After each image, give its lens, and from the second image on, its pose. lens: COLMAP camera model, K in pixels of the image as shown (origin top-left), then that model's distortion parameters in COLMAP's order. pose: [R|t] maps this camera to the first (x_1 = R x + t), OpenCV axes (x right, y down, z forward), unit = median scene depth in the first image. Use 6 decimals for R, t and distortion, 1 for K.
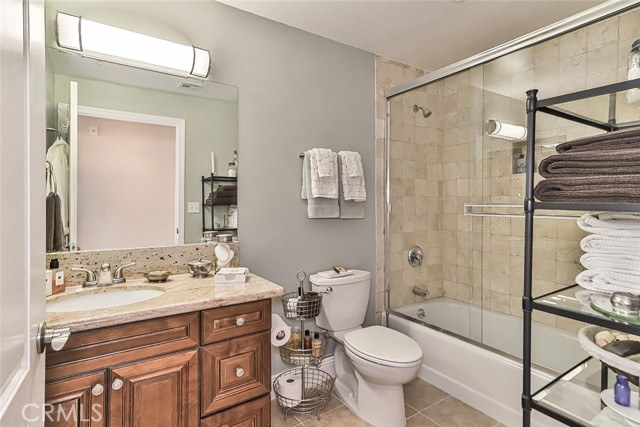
lens RADIAL K [[336.9, 0, 319.7], [0, 336.9, 210.8], [0, 0, 1]] dist [0.017737, -0.002565]
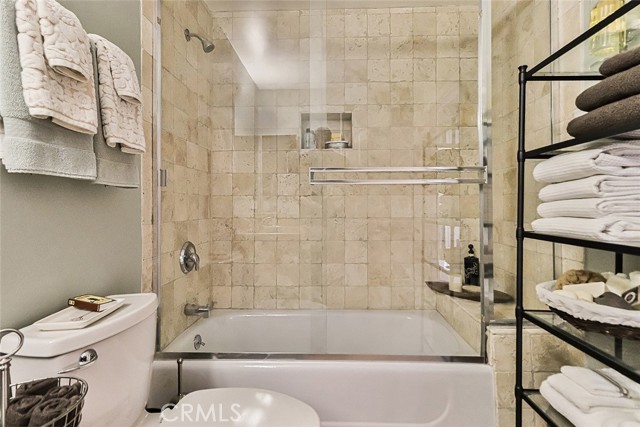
lens RADIAL K [[336.9, 0, 332.4], [0, 336.9, 203.7], [0, 0, 1]] dist [0.017737, -0.002565]
pose [[0.579868, 0.004173, 0.814700, -0.117662], [0.024078, 0.999462, -0.022257, 0.065136], [-0.814355, 0.032523, 0.579455, 0.485230]]
